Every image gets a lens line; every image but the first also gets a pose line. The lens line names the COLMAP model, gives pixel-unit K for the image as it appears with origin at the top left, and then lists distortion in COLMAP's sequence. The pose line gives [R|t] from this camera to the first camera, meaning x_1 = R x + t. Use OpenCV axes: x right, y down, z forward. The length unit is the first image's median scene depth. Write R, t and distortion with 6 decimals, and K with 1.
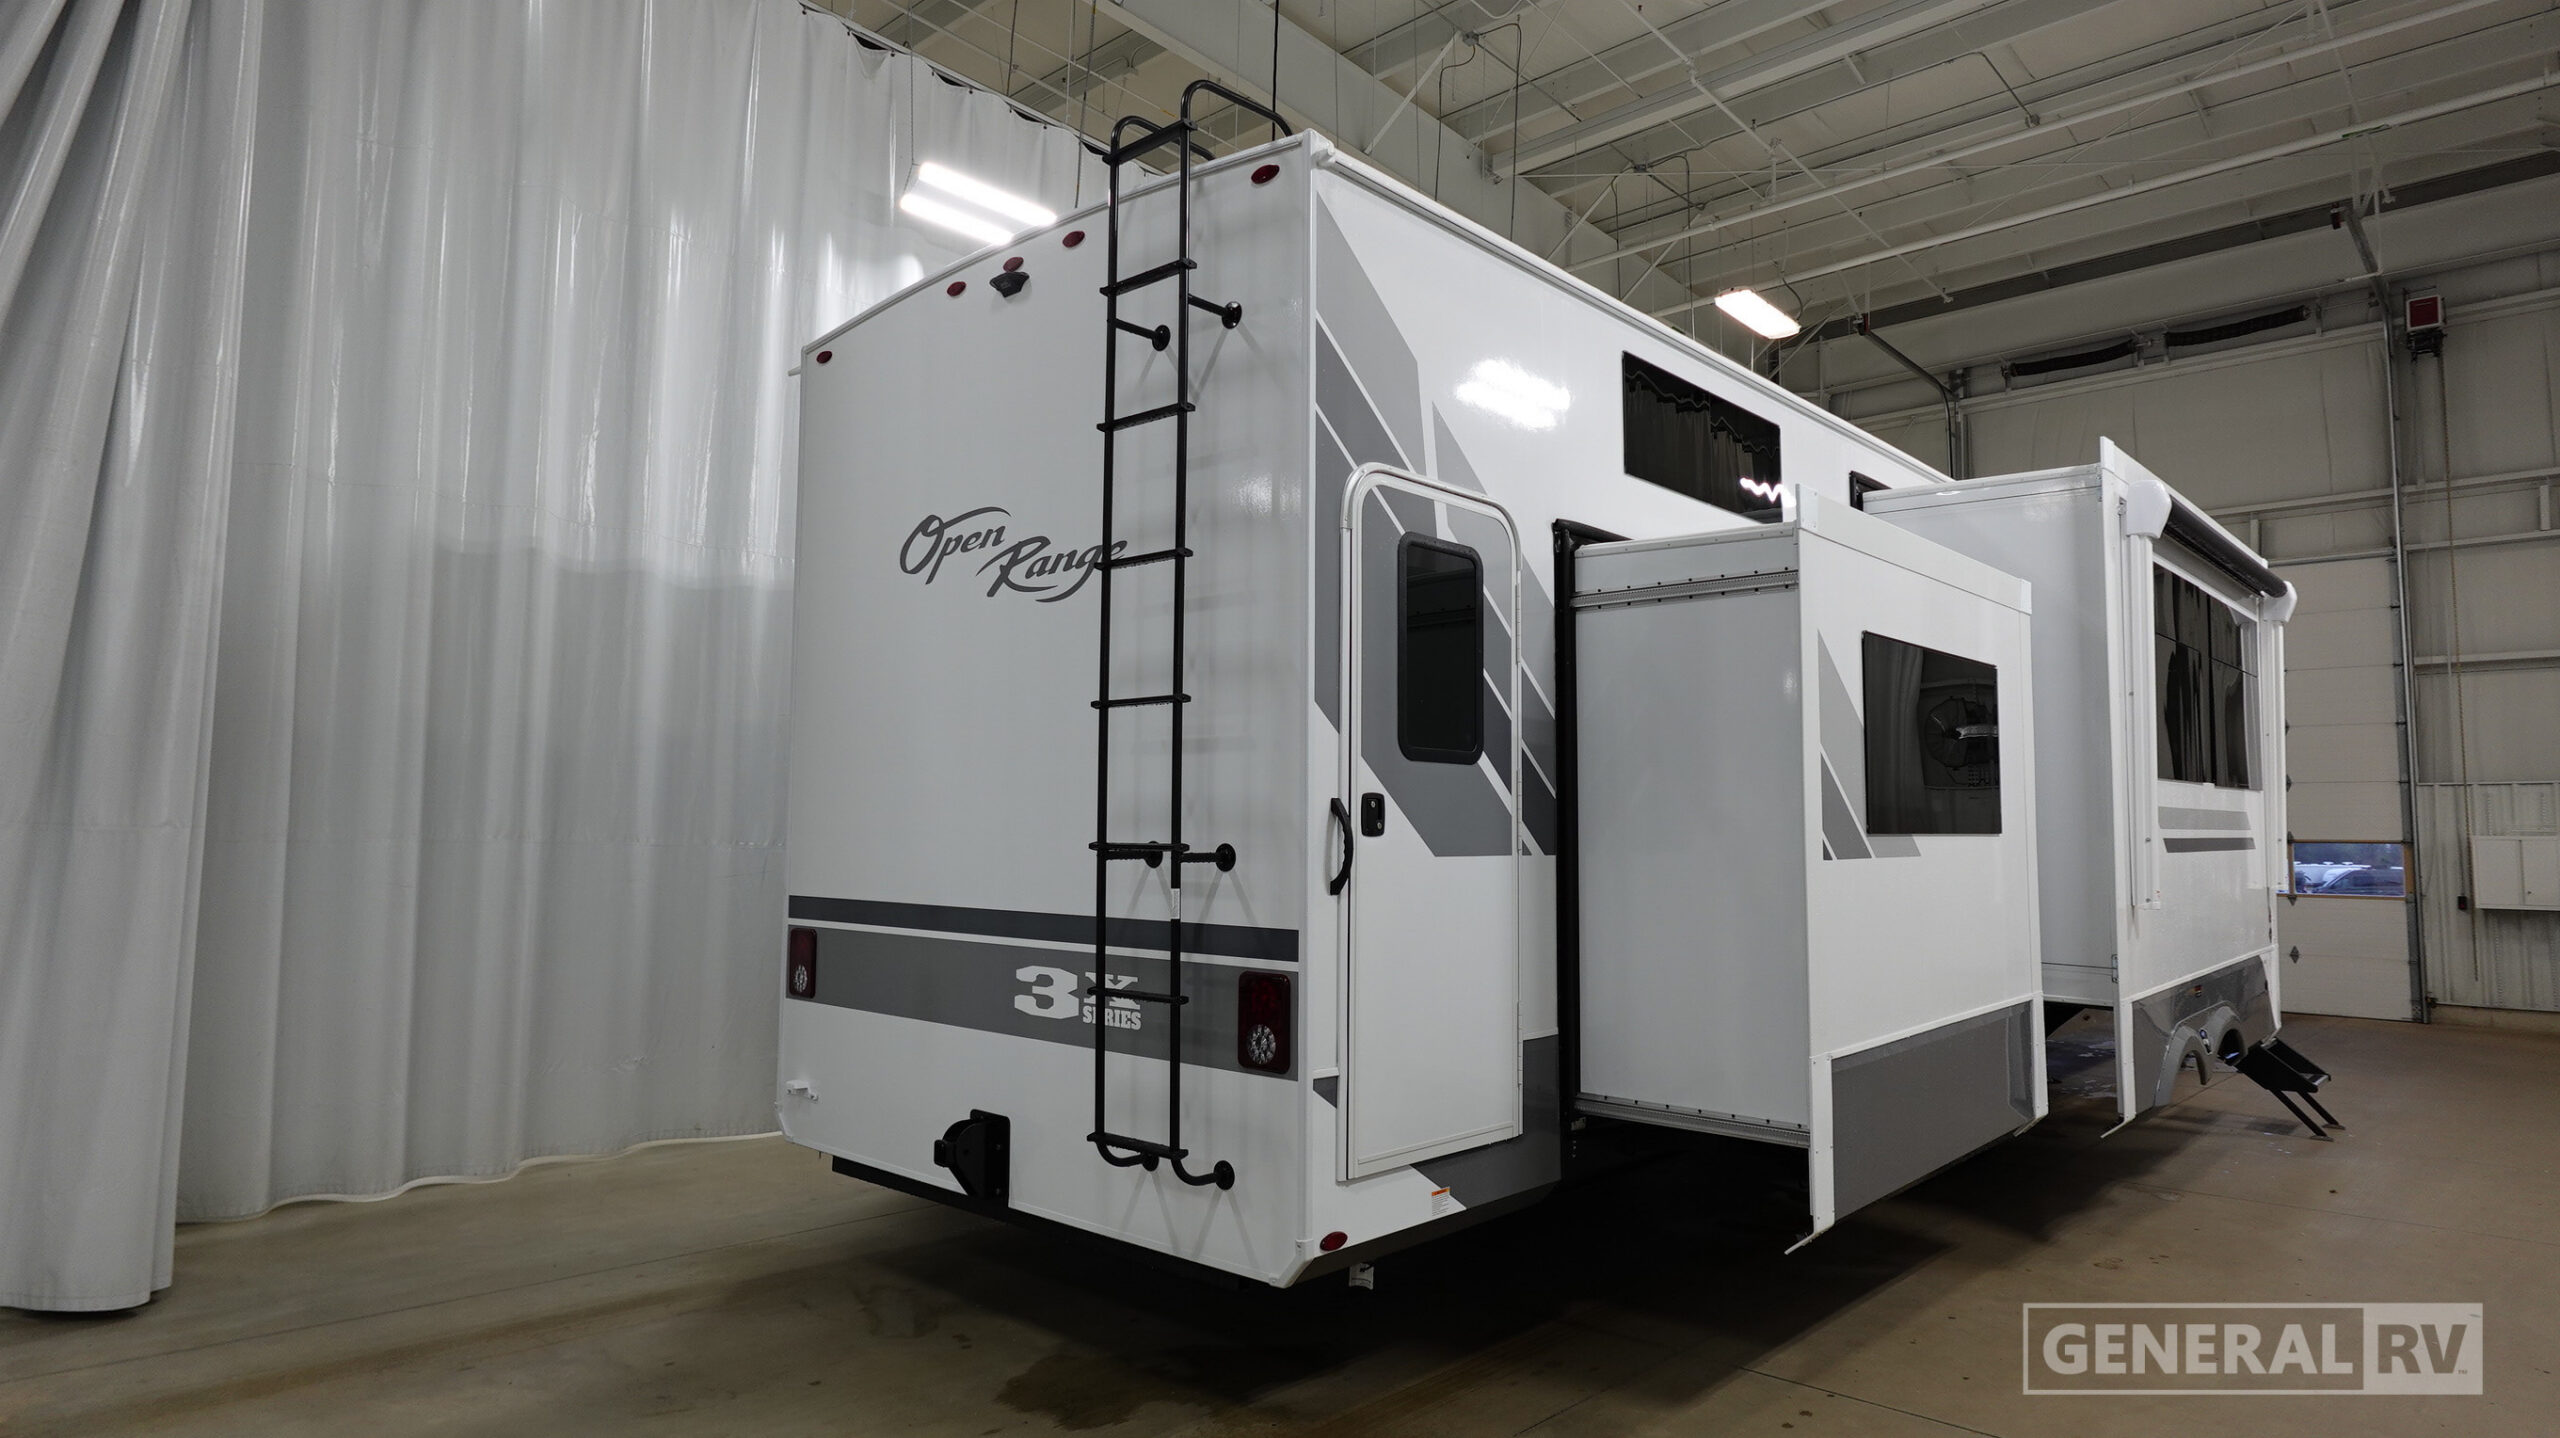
lens RADIAL K [[1445.6, 0, 1287.3], [0, 1445.6, 712.9], [0, 0, 1]] dist [-0.002778, 0.000822]
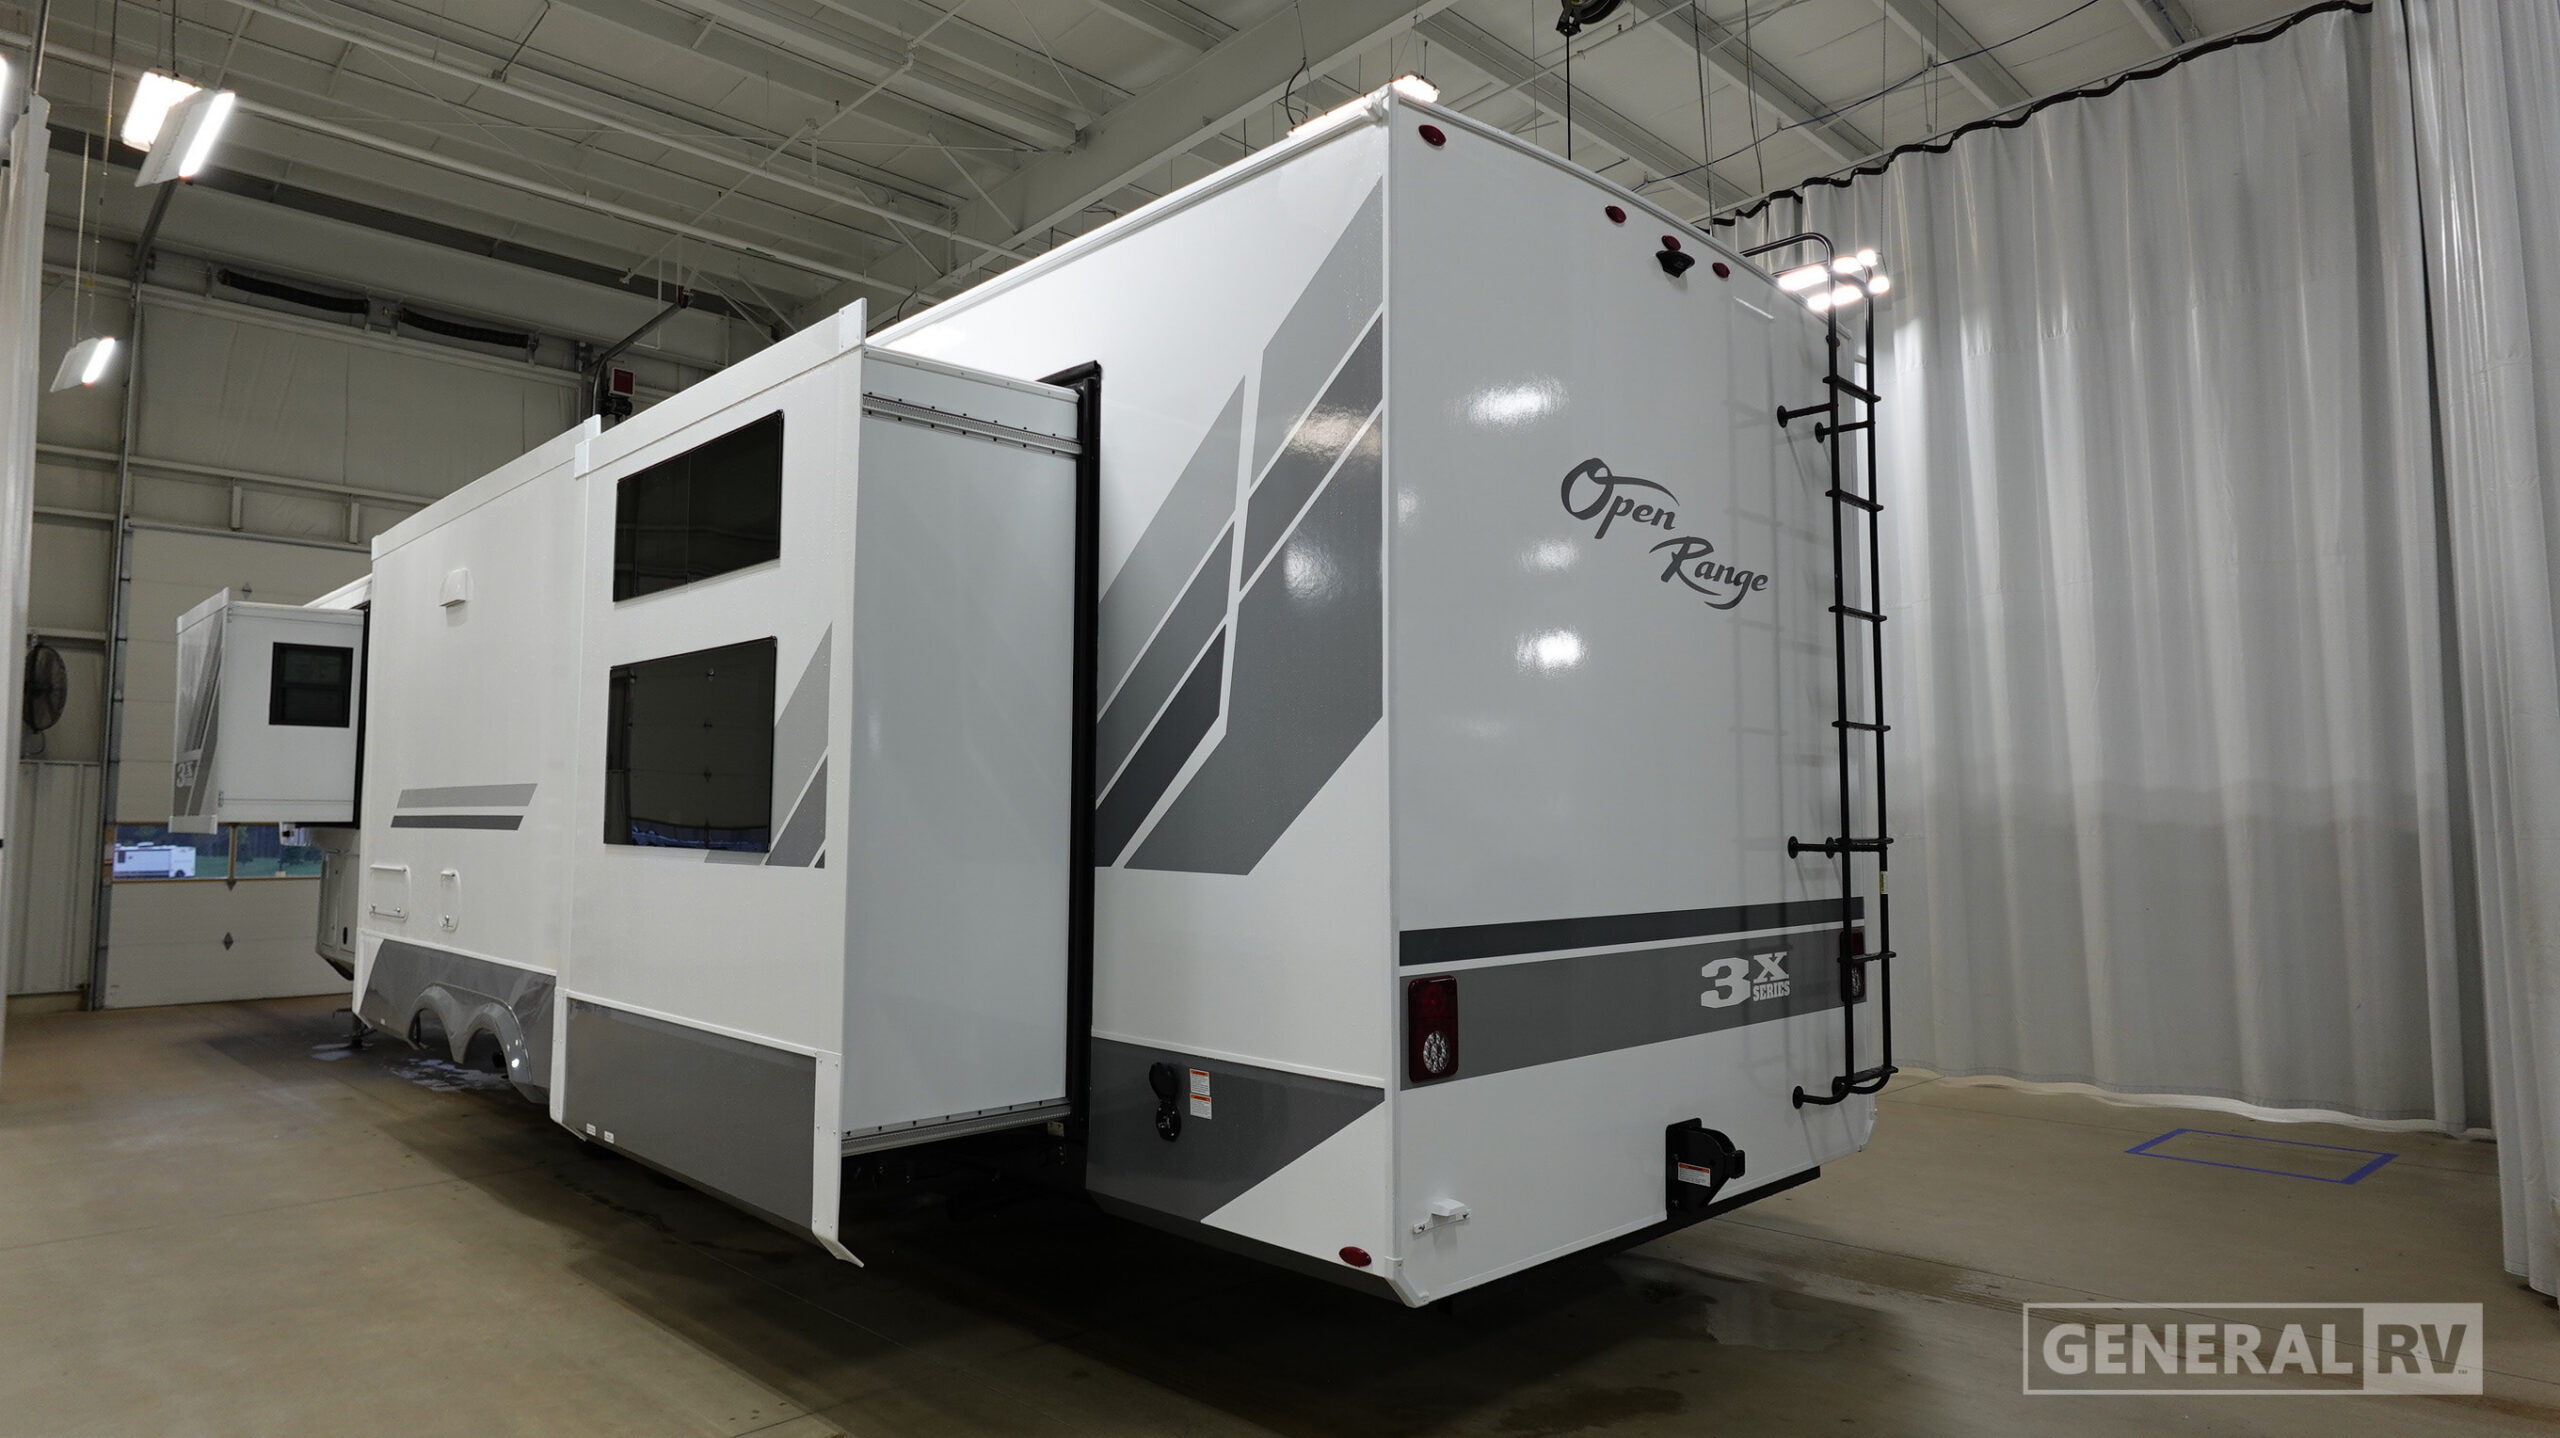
lens RADIAL K [[1445.6, 0, 1285.7], [0, 1445.6, 715.2], [0, 0, 1]] dist [-0.002778, 0.000822]
pose [[0.052031, 0.068120, 0.996319, -1.137589], [-0.083378, 0.994484, -0.063640, 0.086150], [-0.995159, -0.079760, 0.057424, 1.168078]]
